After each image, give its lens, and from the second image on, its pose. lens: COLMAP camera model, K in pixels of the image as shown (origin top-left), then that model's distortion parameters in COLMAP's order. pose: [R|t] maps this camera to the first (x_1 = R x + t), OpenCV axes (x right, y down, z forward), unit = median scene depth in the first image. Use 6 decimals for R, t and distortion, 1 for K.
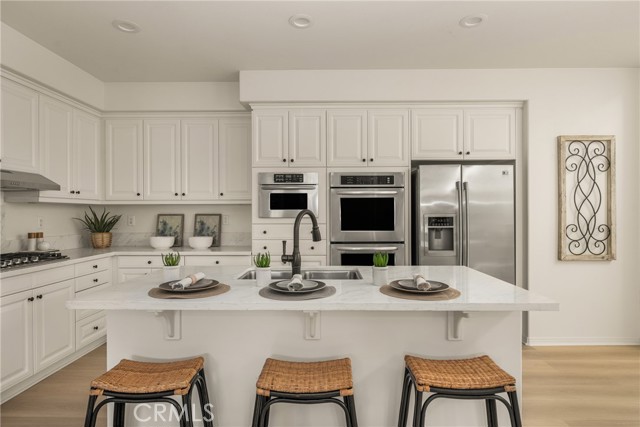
lens RADIAL K [[348.1, 0, 323.7], [0, 348.1, 214.0], [0, 0, 1]] dist [0.002247, -0.004233]
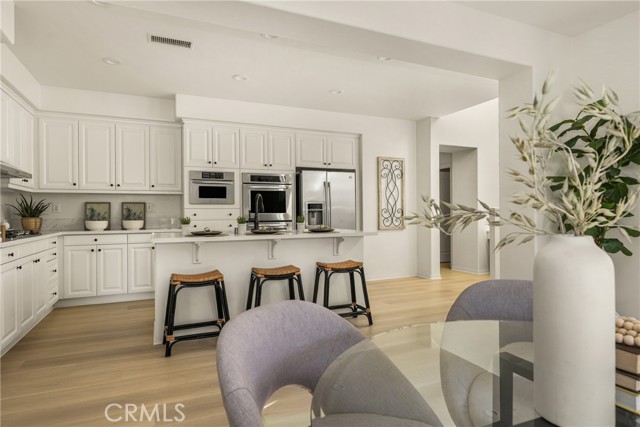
lens RADIAL K [[348.1, 0, 316.2], [0, 348.1, 212.4], [0, 0, 1]] dist [0.002247, -0.004233]
pose [[0.915313, -0.004143, 0.402723, -0.281617], [0.007258, 0.999954, -0.006210, 0.055105], [-0.402679, 0.008607, 0.915301, -0.426442]]
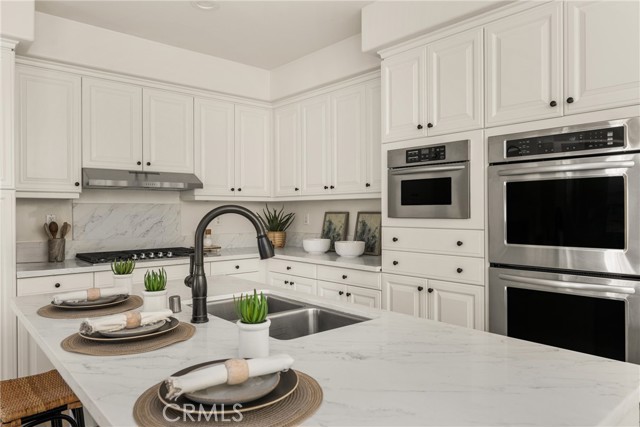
lens RADIAL K [[439.9, 0, 324.0], [0, 439.9, 210.3], [0, 0, 1]] dist [-0.003891, -0.001858]
pose [[0.665675, -0.000809, -0.746241, 0.364228], [0.000237, 1.000000, -0.000872, -0.002667], [0.746241, 0.000403, 0.665675, 0.342999]]
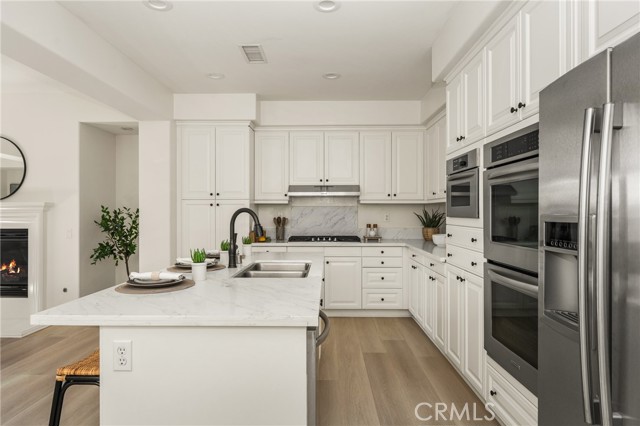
lens RADIAL K [[375.1, 0, 318.5], [0, 375.1, 207.7], [0, 0, 1]] dist [0.001716, 0.003361]
pose [[-0.023930, -0.007860, -0.999683, 0.687019], [-0.002581, 0.999966, -0.007800, -0.002599], [0.999710, 0.002393, -0.023949, 0.726139]]
